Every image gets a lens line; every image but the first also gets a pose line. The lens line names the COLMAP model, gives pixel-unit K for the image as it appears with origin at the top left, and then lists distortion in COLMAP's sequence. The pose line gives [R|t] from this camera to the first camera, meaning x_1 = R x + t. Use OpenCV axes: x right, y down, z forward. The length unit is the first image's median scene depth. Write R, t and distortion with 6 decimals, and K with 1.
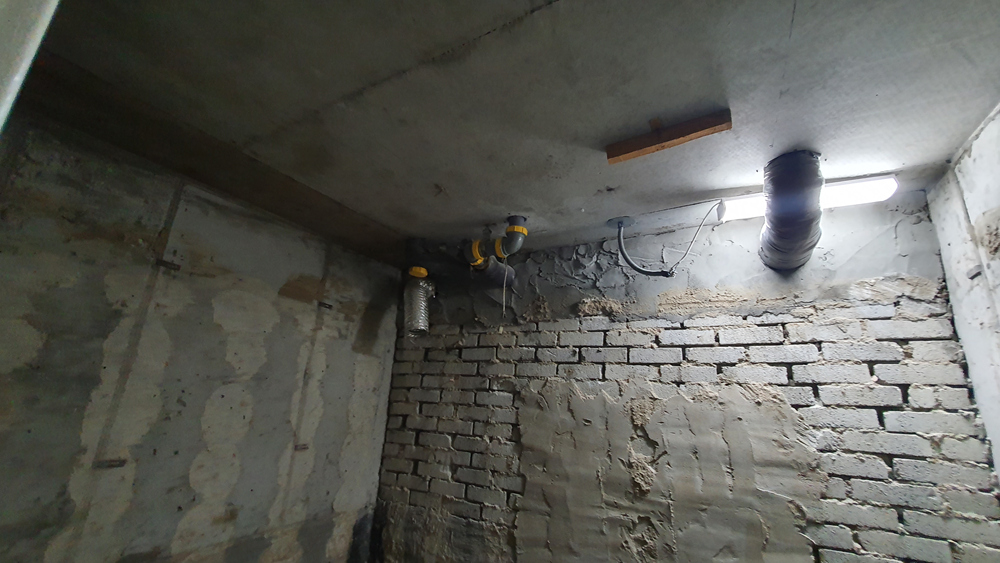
lens RADIAL K [[394.8, 0, 507.9], [0, 394.8, 292.4], [0, 0, 1]] dist [0.000631, -0.000297]
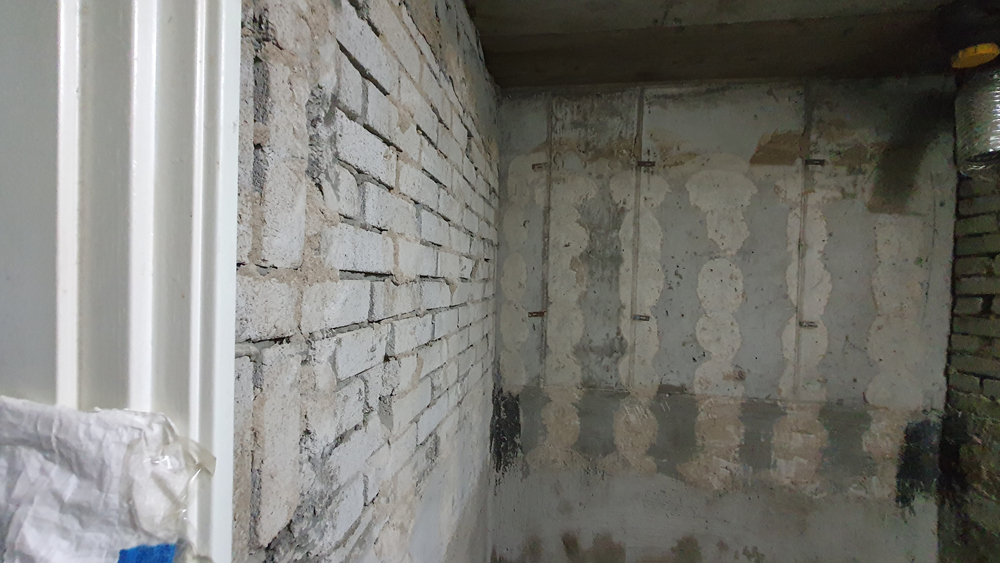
lens RADIAL K [[394.8, 0, 504.2], [0, 394.8, 287.5], [0, 0, 1]] dist [0.000631, -0.000297]
pose [[0.357256, -0.015601, -0.933876, 0.079815], [0.236766, 0.968714, 0.074393, 0.085075], [0.903499, -0.247688, 0.349773, 0.083983]]
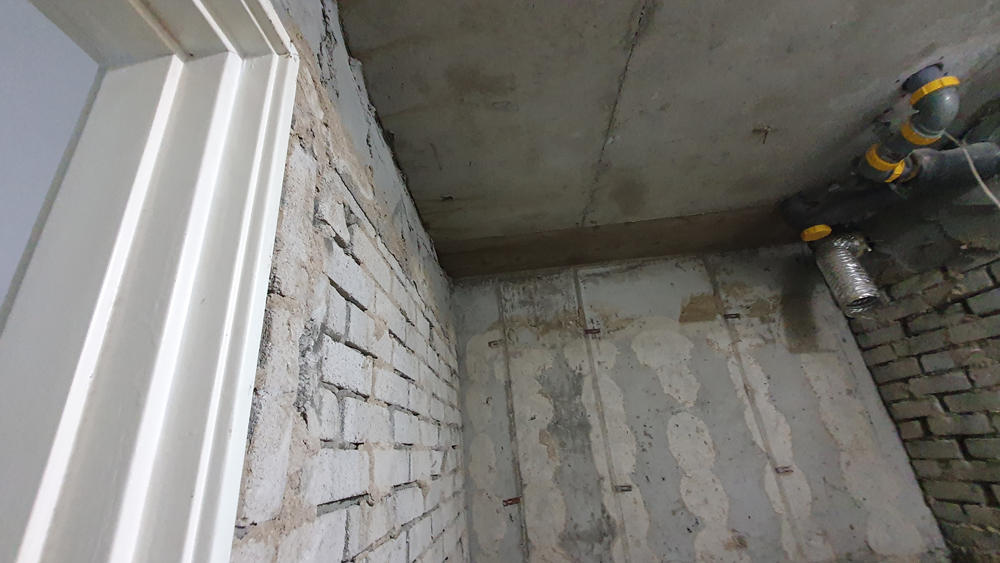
lens RADIAL K [[394.8, 0, 505.1], [0, 394.8, 289.6], [0, 0, 1]] dist [0.000631, -0.000297]
pose [[0.441649, -0.420710, -0.792432, 0.085284], [0.353400, 0.893410, -0.277358, 0.056005], [0.824654, -0.157551, 0.543253, 0.063681]]
